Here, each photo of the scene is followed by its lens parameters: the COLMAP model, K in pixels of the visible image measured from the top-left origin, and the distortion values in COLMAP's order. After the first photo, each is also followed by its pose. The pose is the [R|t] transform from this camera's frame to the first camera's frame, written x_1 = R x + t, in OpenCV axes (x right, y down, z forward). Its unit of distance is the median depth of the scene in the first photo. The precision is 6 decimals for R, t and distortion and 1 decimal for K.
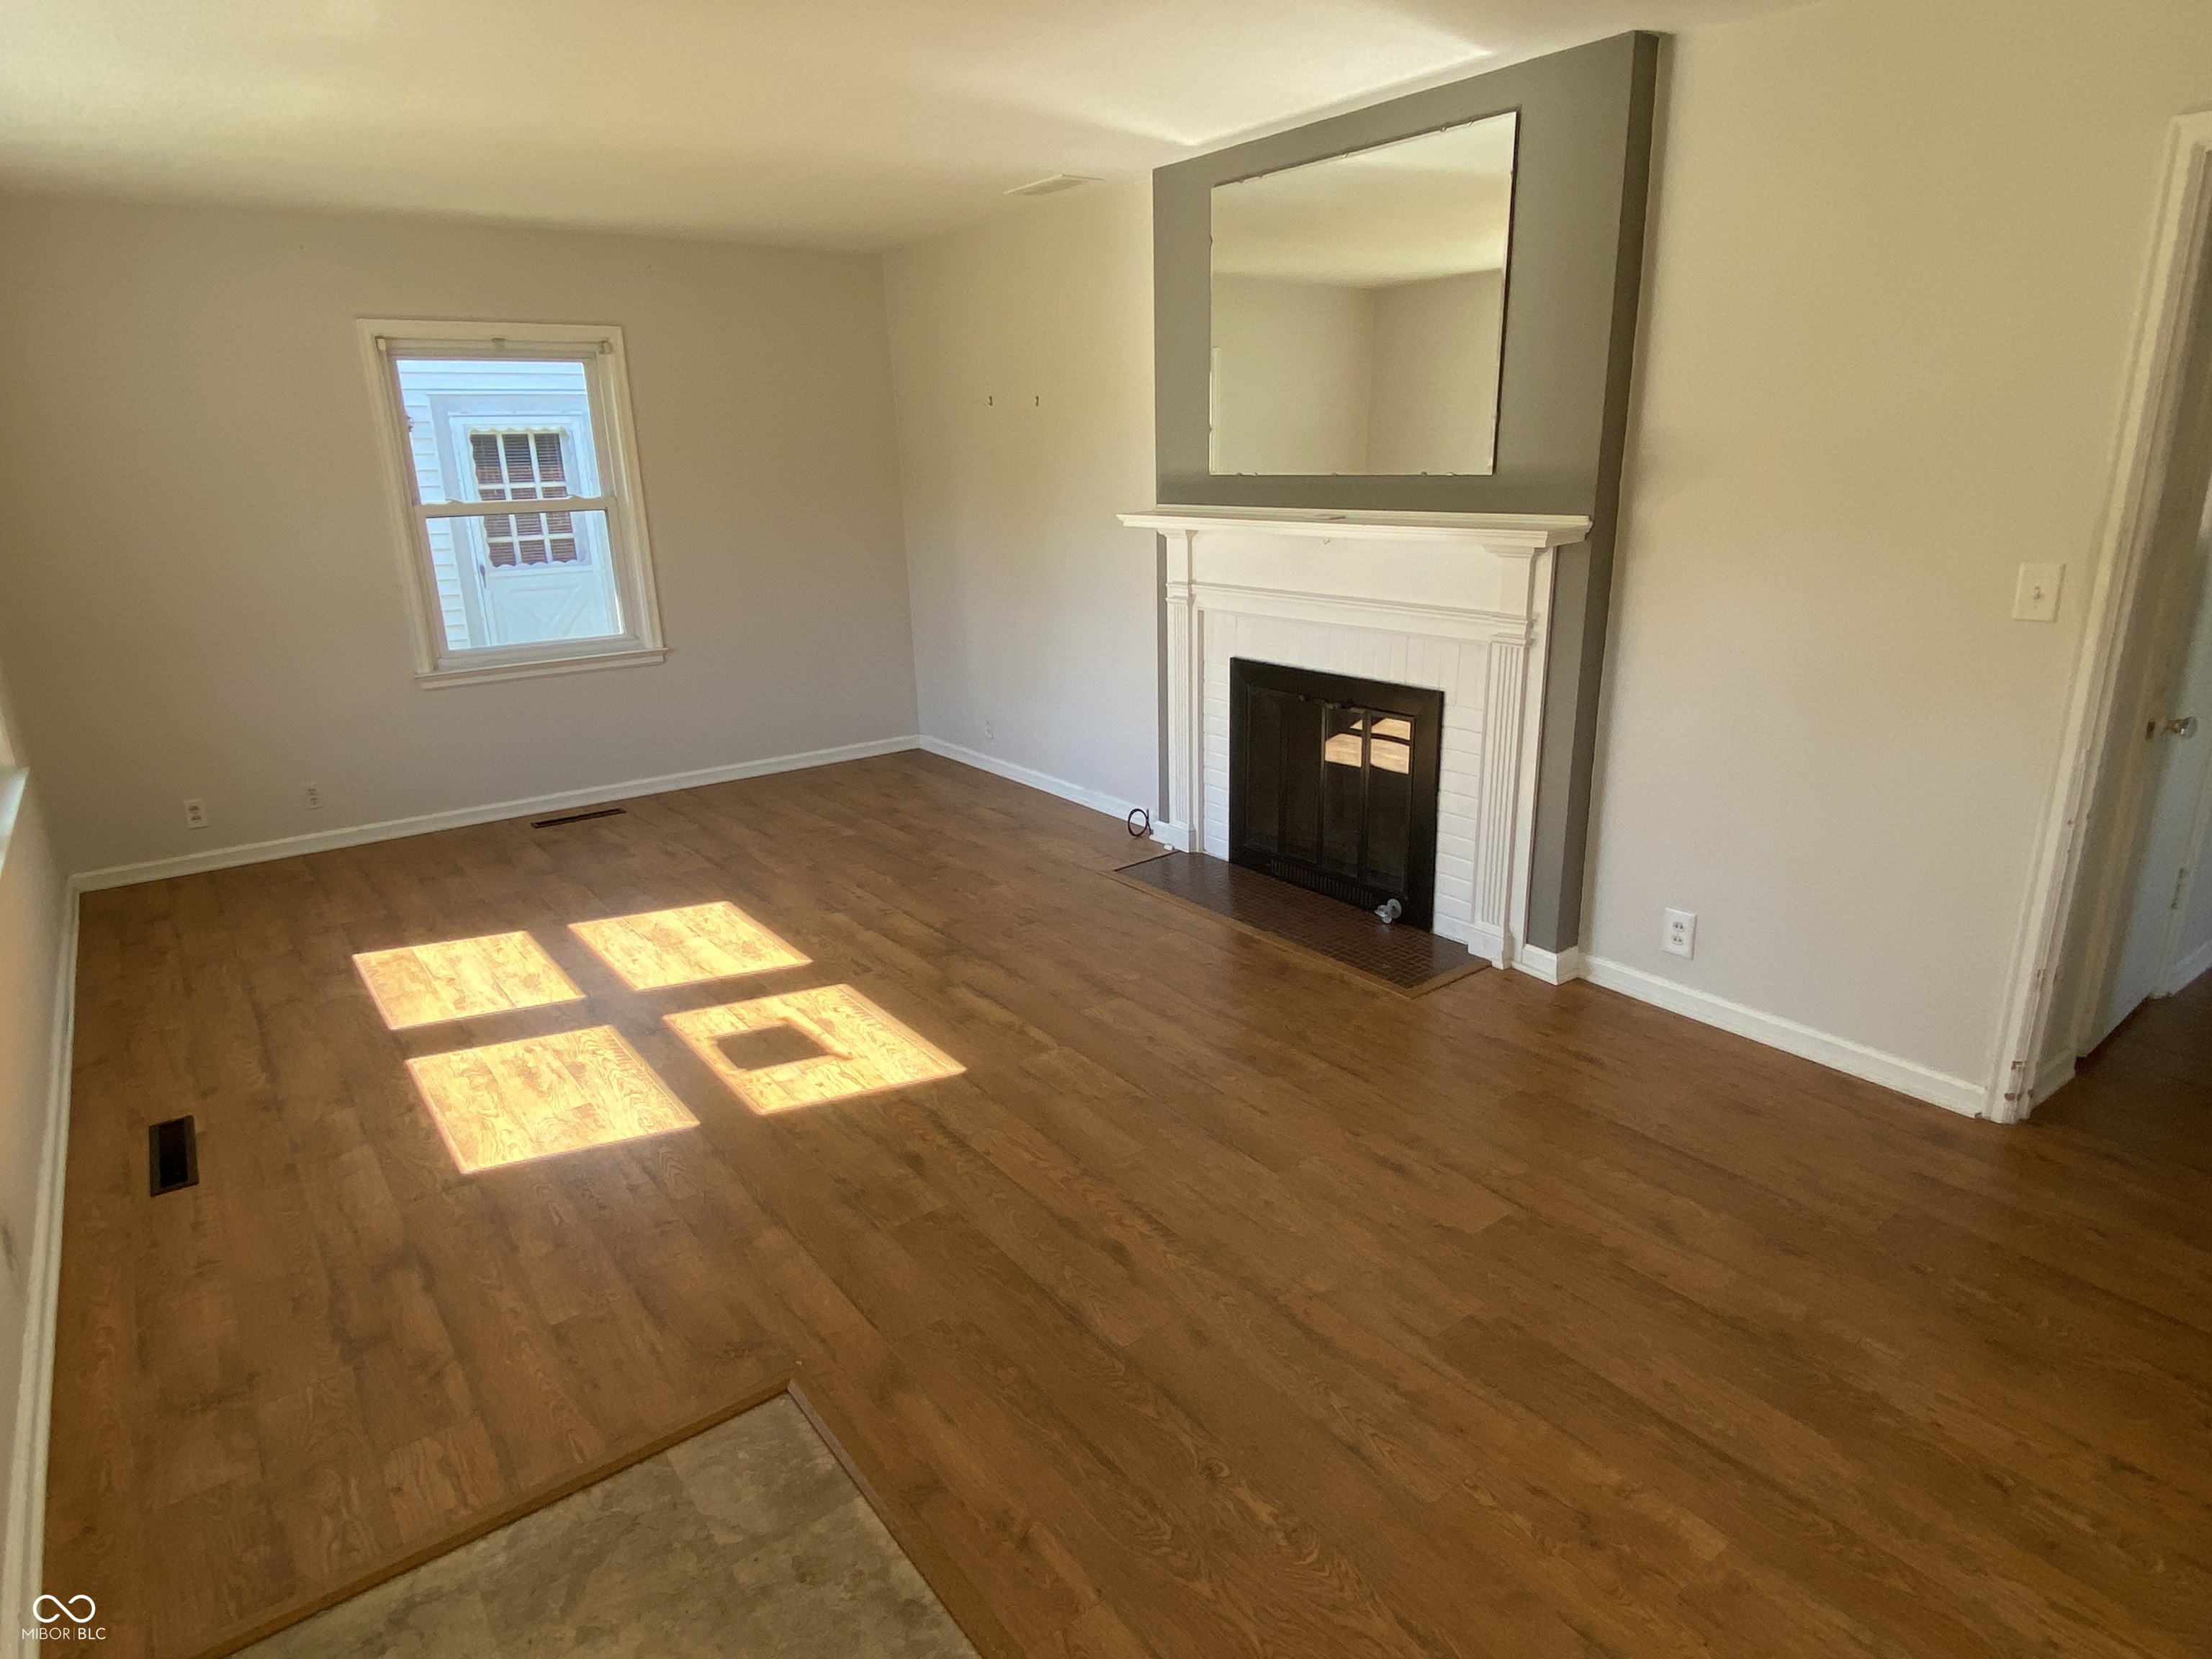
lens RADIAL K [[1243.4, 0, 1112.3], [0, 1243.4, 827.8], [0, 0, 1]] dist [-0.031168, -0.002302]
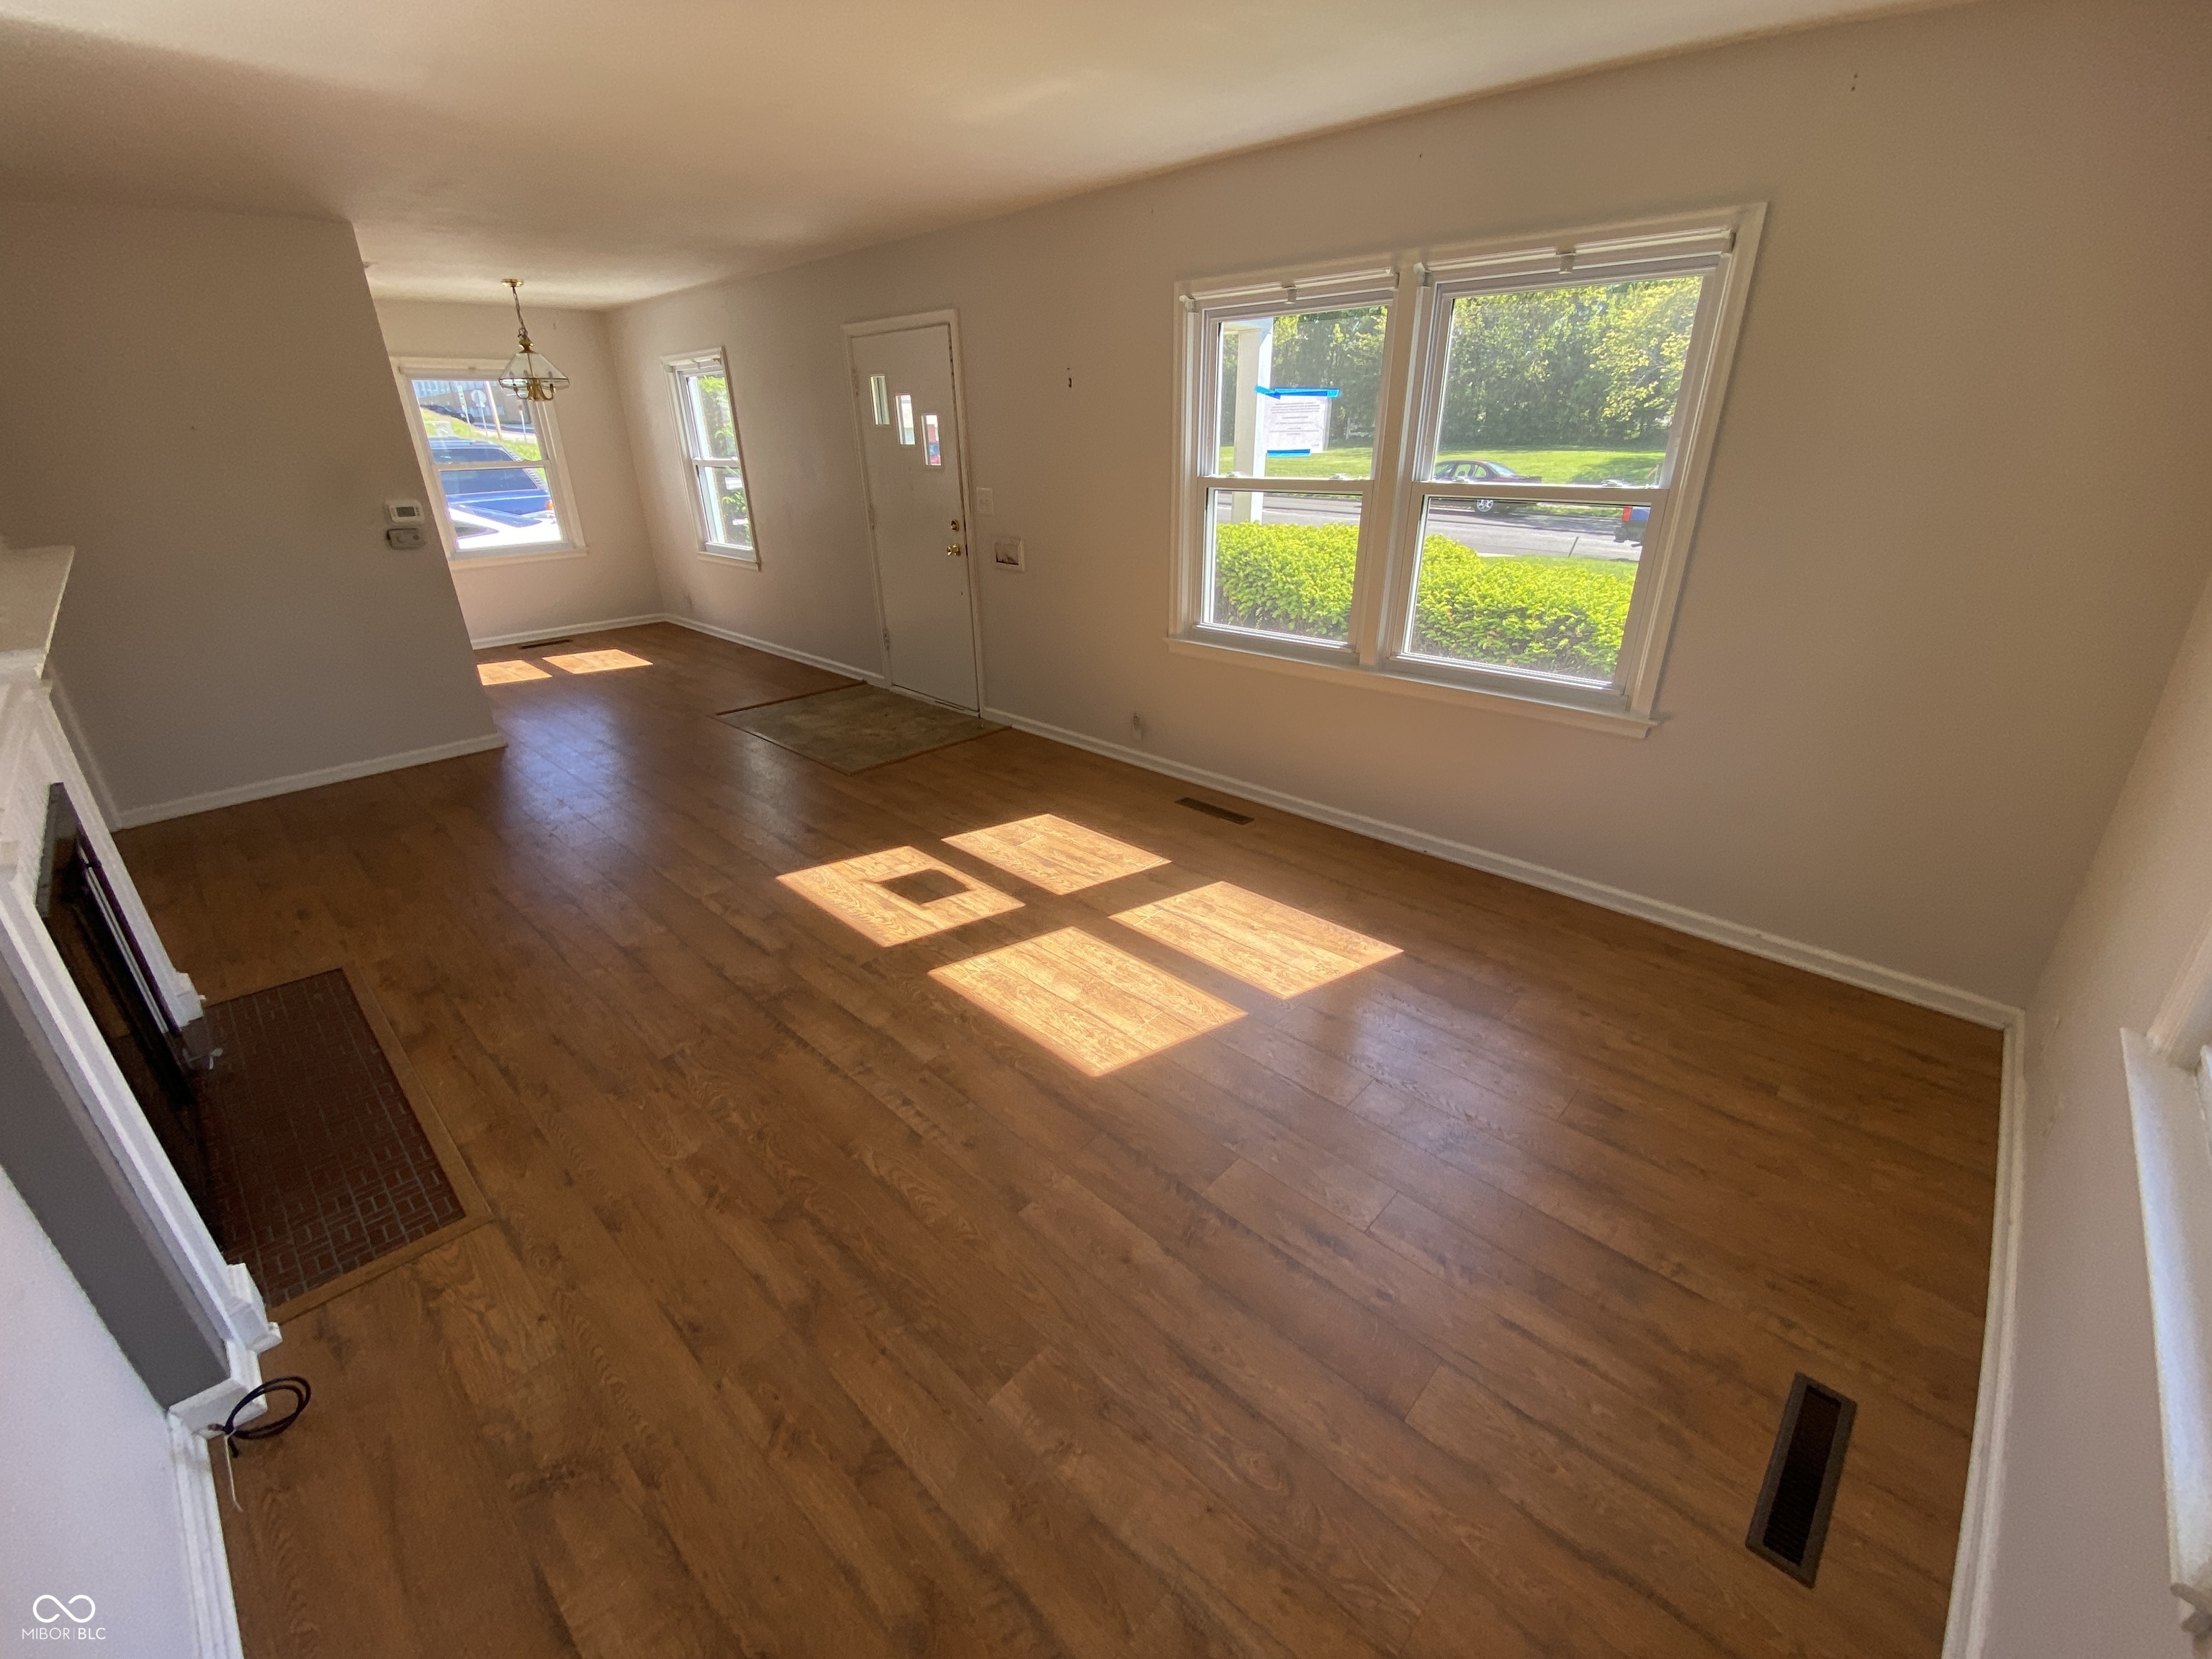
lens RADIAL K [[928.3, 0, 1113.1], [0, 928.3, 834.4], [0, 0, 1]] dist [0.022726, -0.000351]
pose [[-0.987535, 0.065579, -0.143086, -0.318047], [-0.041854, 0.766931, 0.640363, -0.501308], [0.151731, 0.638370, -0.754627, 1.657785]]
